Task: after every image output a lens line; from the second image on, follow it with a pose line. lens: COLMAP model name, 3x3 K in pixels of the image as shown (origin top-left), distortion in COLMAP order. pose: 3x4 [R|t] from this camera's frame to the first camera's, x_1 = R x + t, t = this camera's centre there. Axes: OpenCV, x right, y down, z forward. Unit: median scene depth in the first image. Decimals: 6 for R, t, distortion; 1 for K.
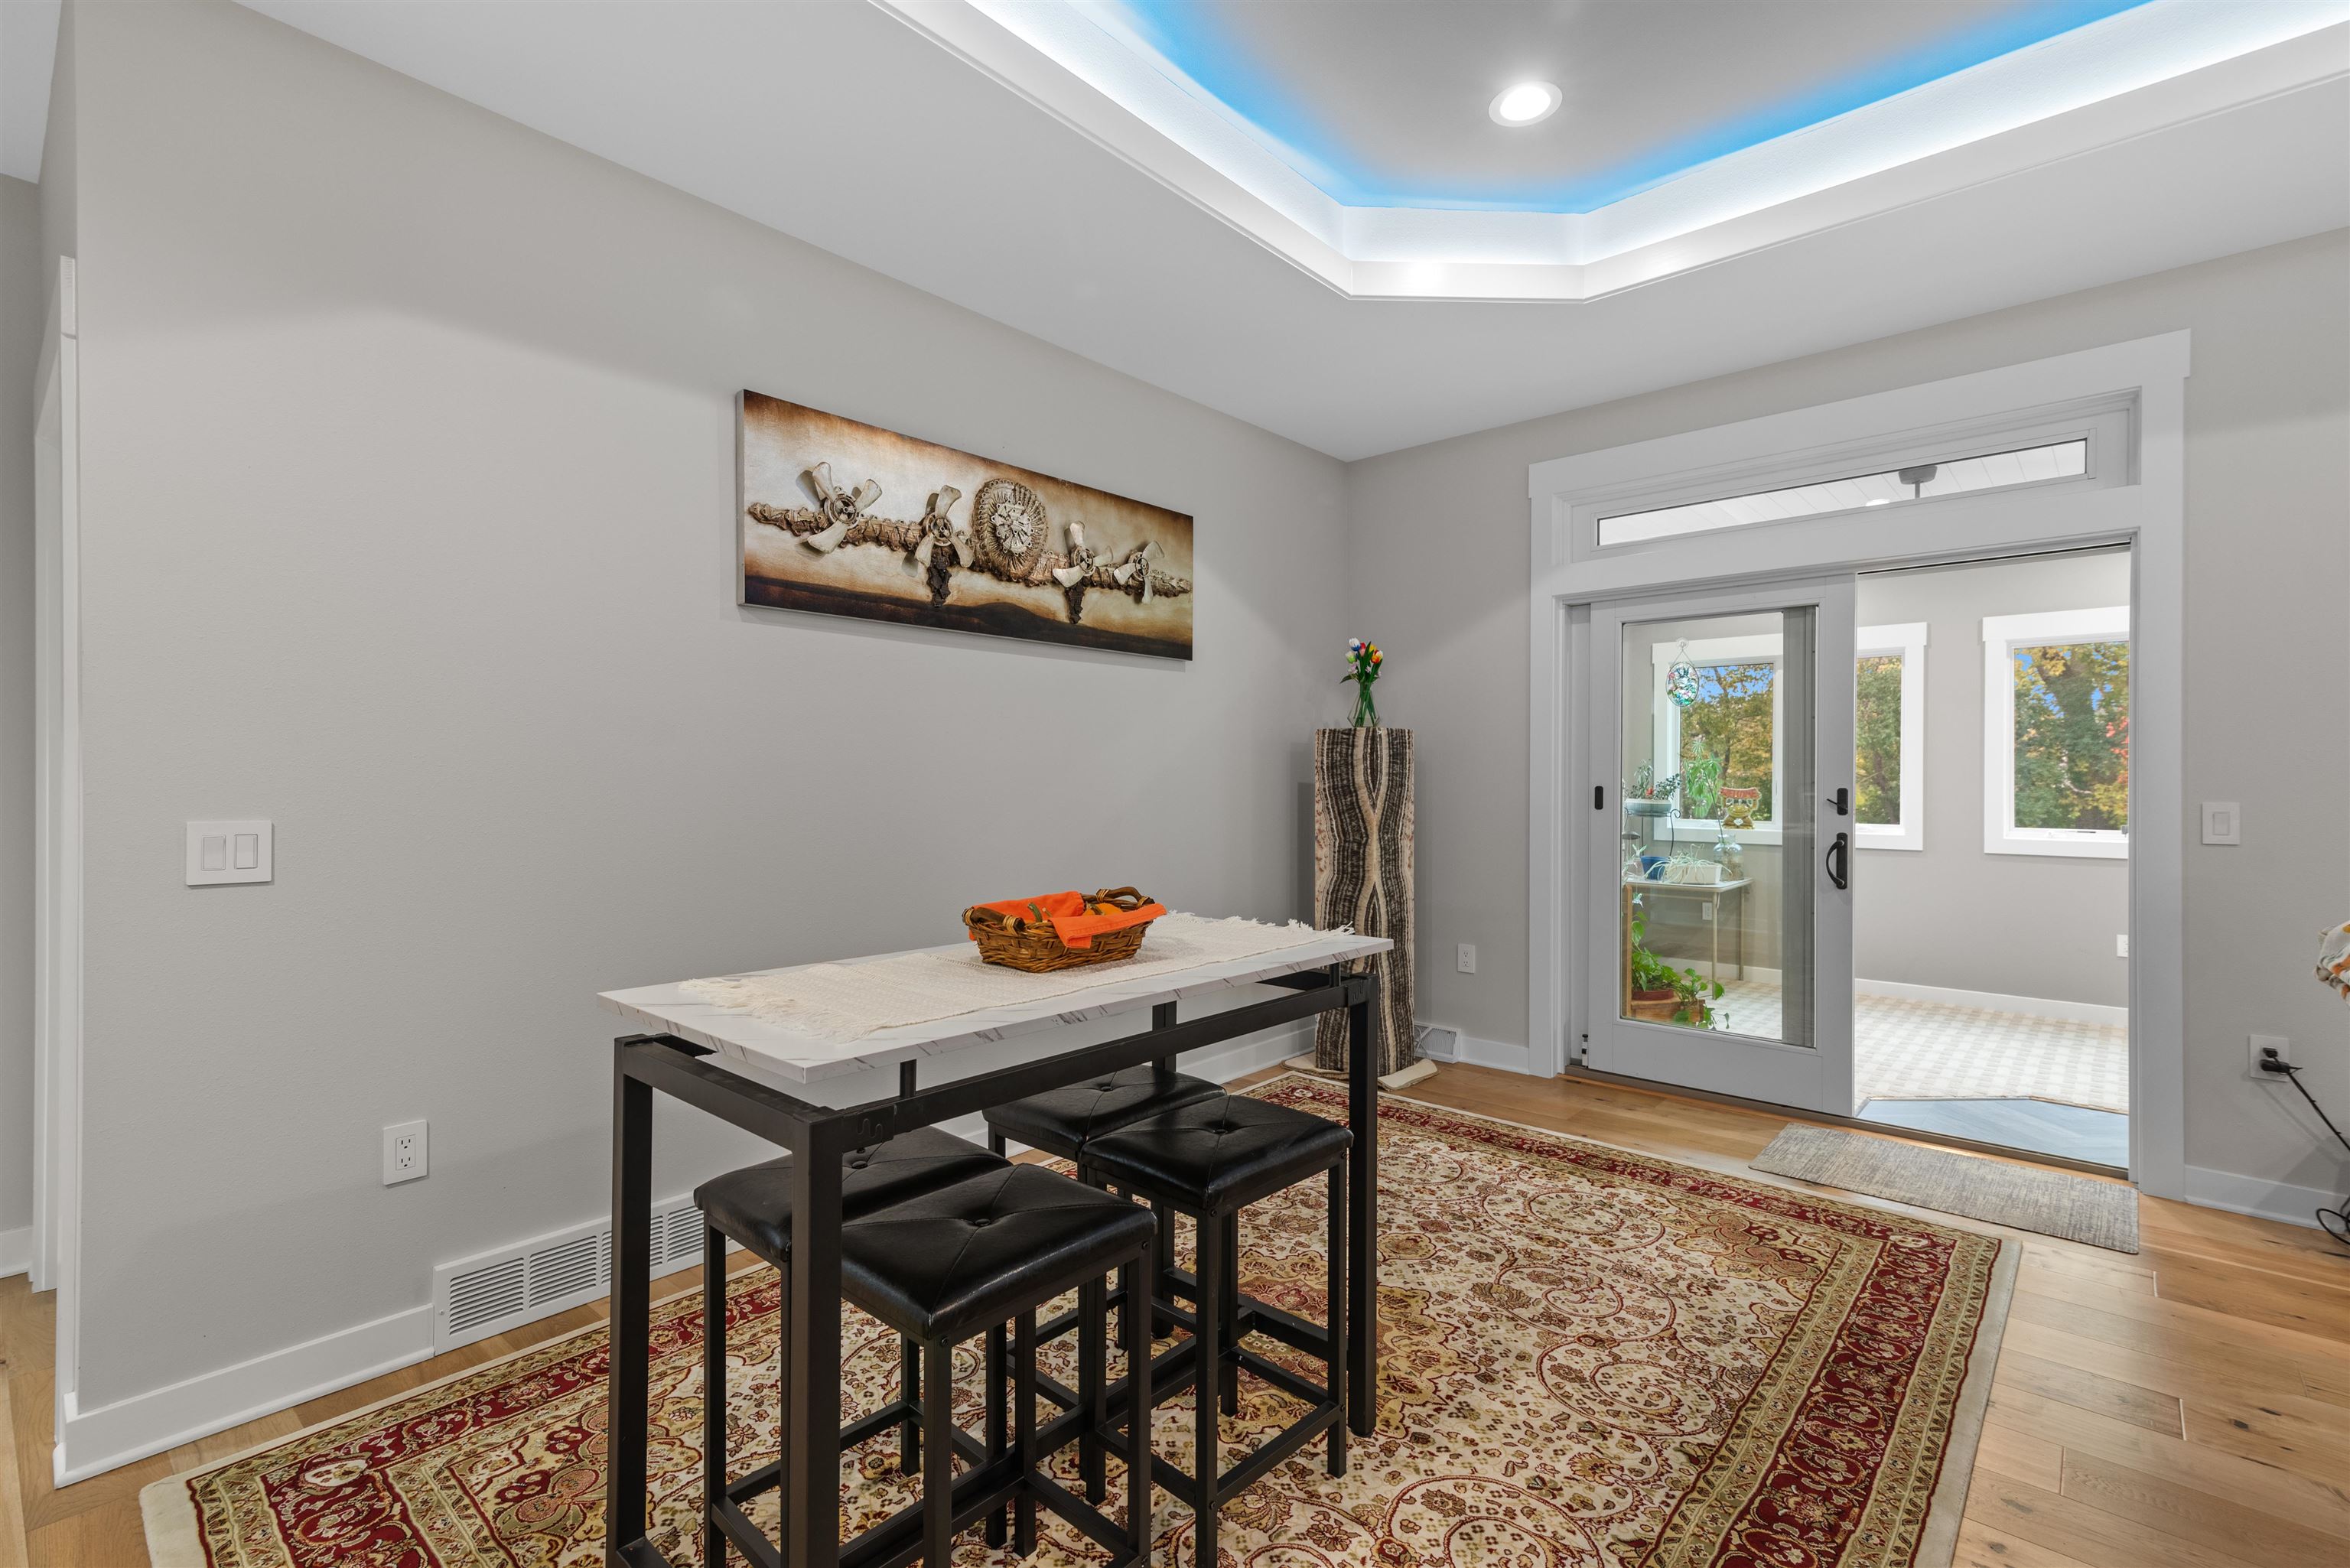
lens RADIAL K [[1059.1, 0, 1181.3], [0, 1059.1, 775.9], [0, 0, 1]] dist [0.017151, -0.000685]
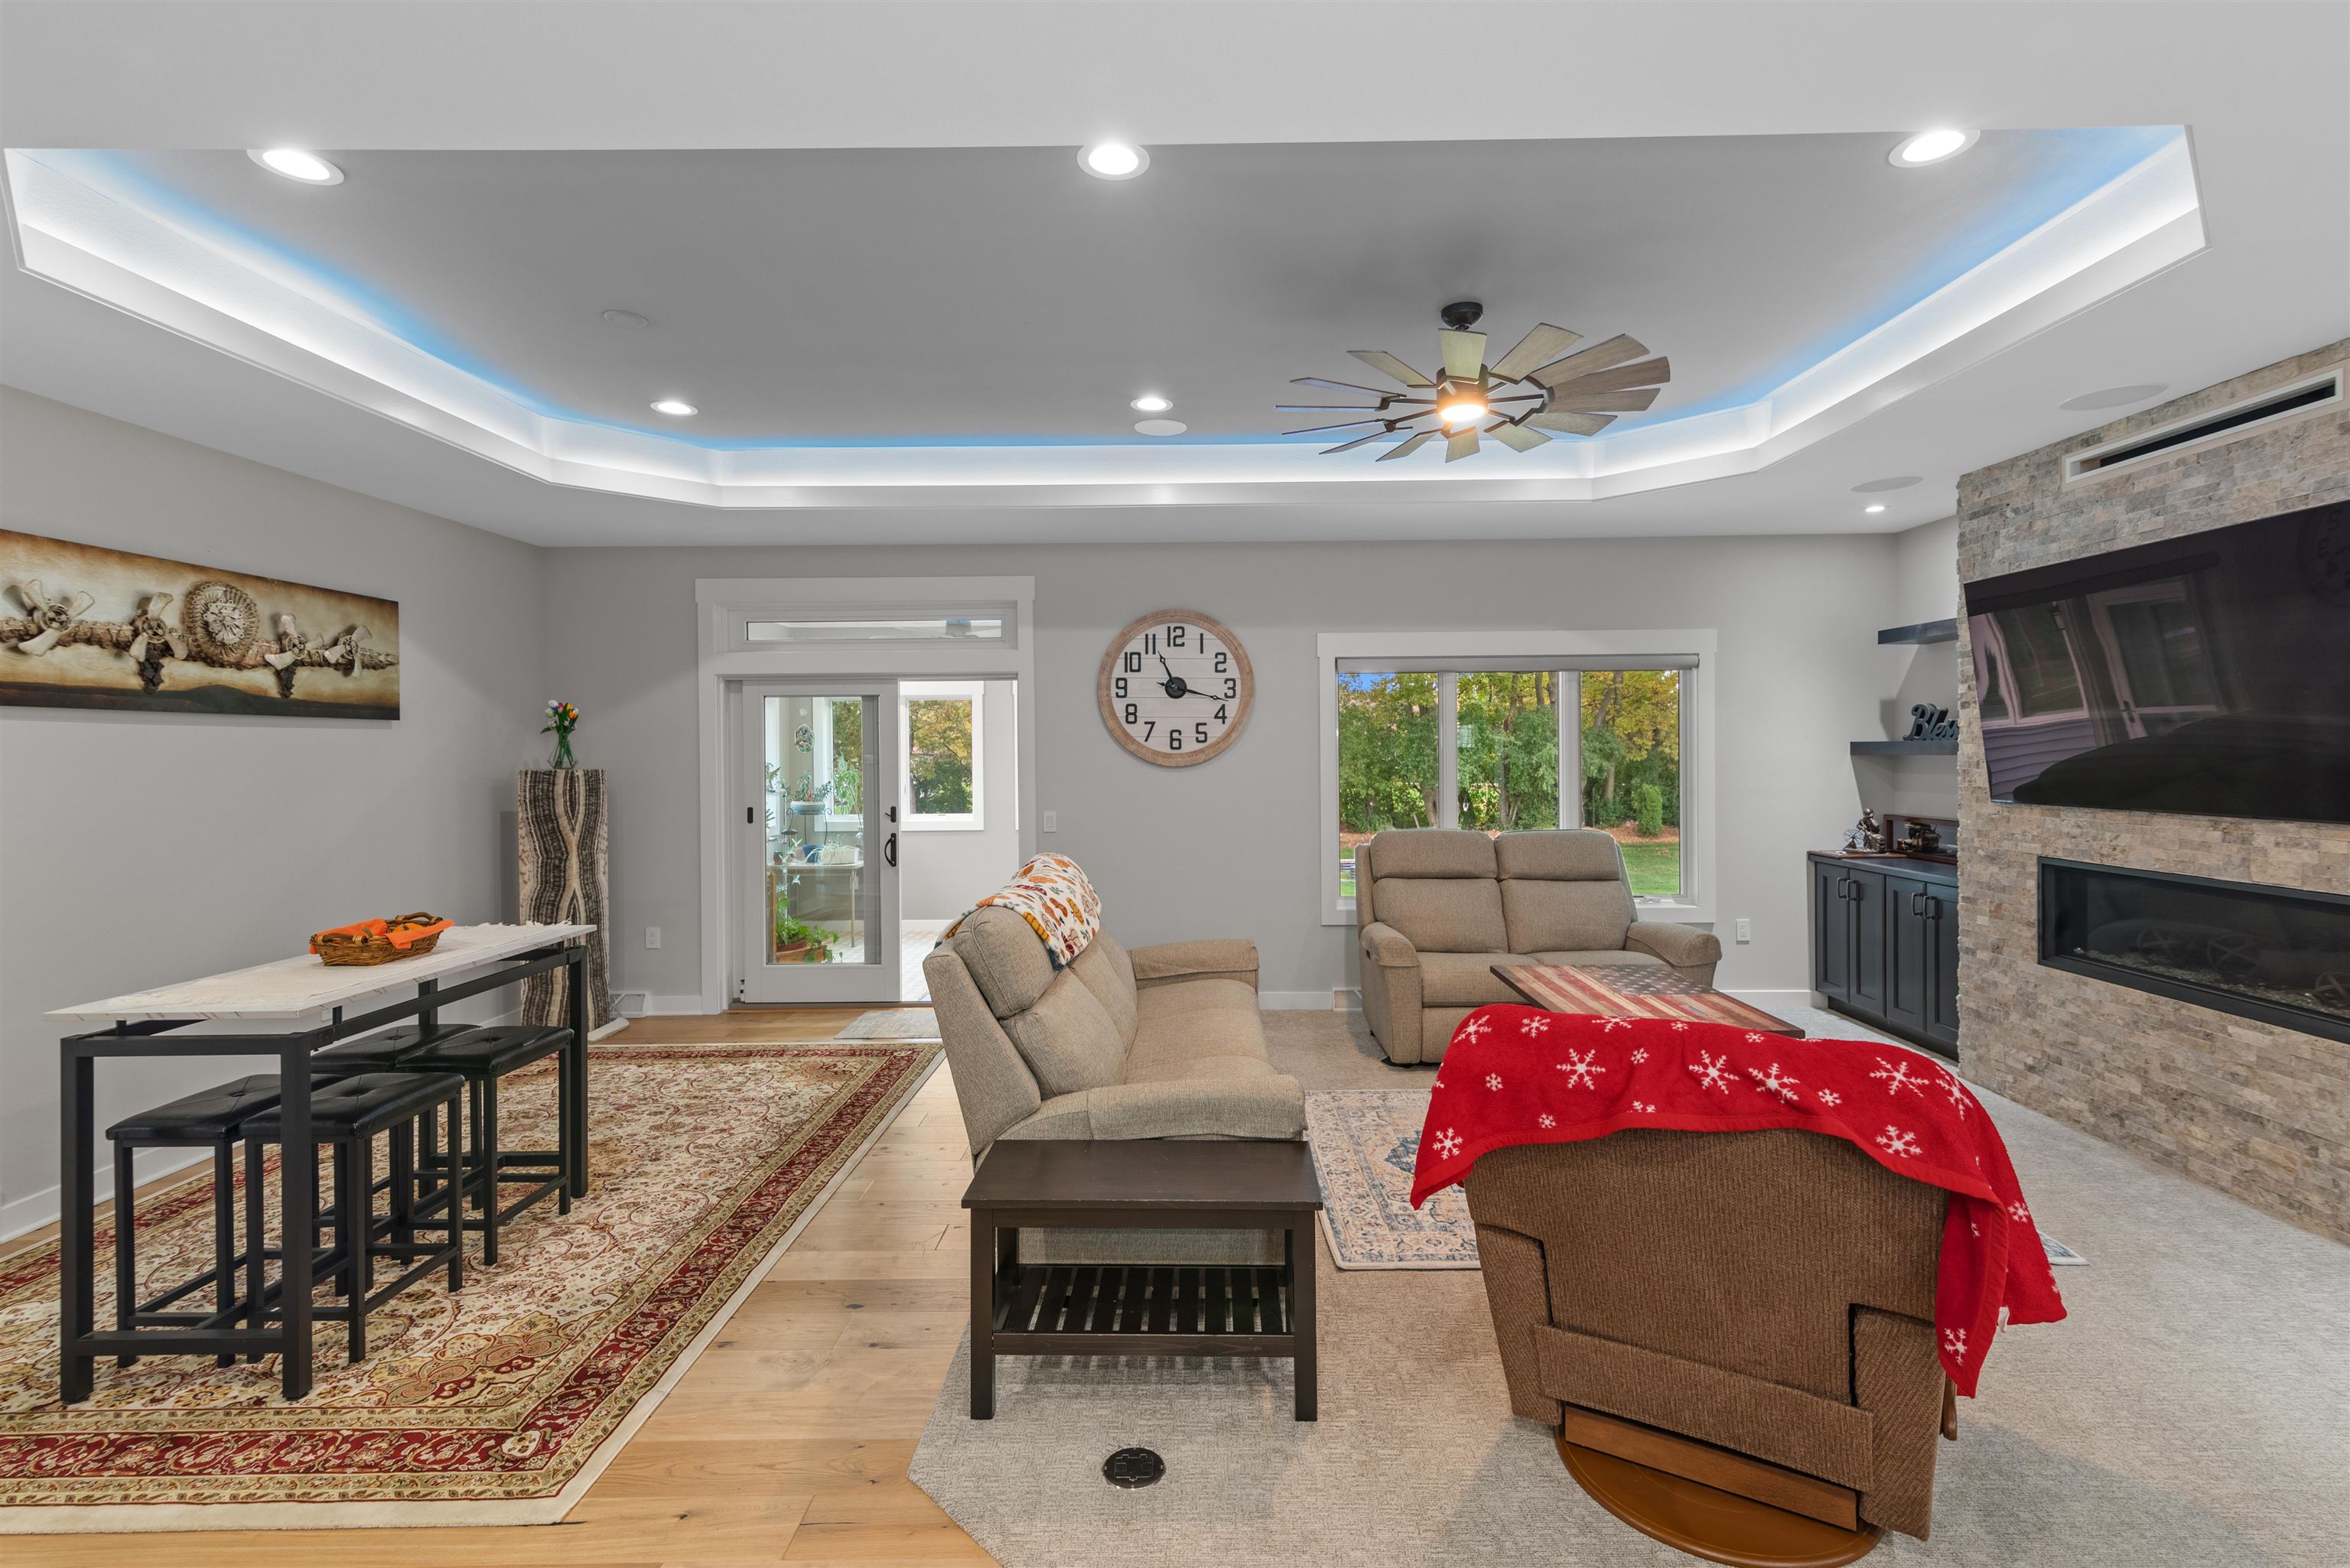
lens RADIAL K [[1064.9, 0, 1189.1], [0, 1064.9, 762.6], [0, 0, 1]] dist [0.018763, -0.001485]
pose [[0.755102, -0.015344, 0.655428, -0.128734], [0.008611, 0.999872, 0.013487, -0.077623], [-0.655551, -0.004540, 0.755137, -0.583128]]
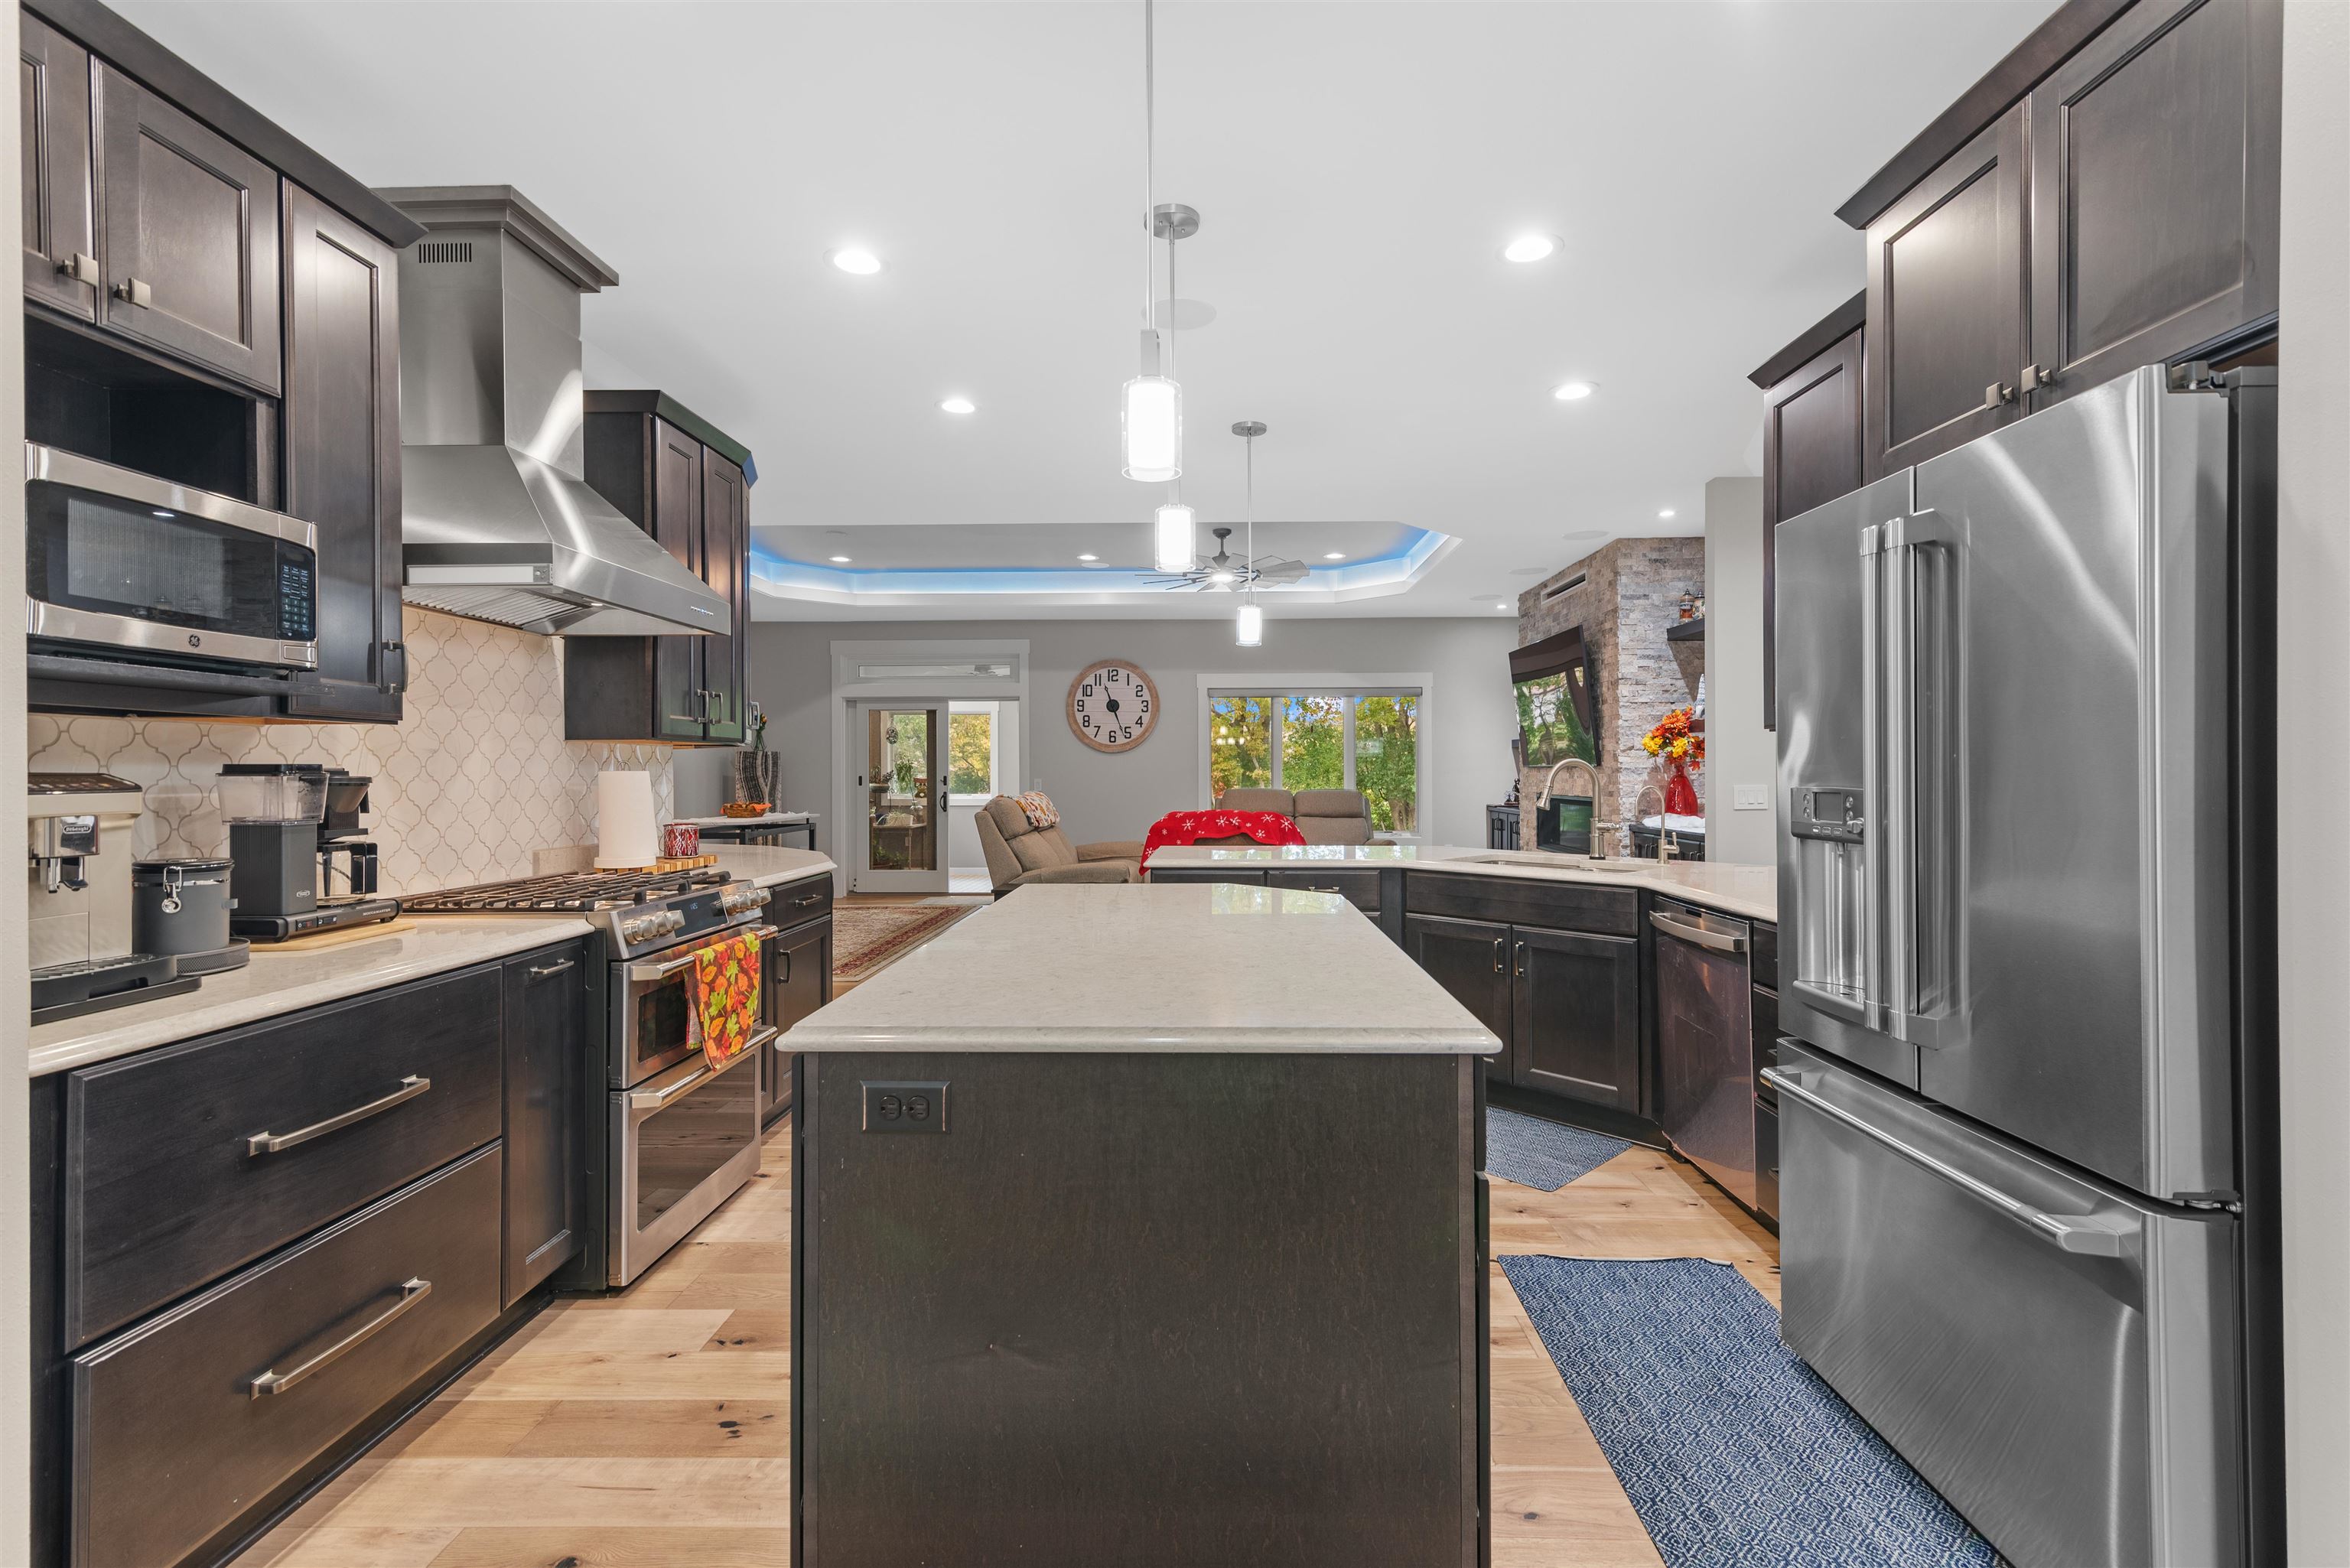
lens RADIAL K [[1059.1, 0, 1181.3], [0, 1059.1, 775.9], [0, 0, 1]] dist [0.017151, -0.000685]
pose [[0.767318, -0.006307, 0.641236, -0.710111], [0.003497, 0.999978, 0.005650, -0.002260], [-0.641257, -0.002093, 0.767323, -1.579982]]
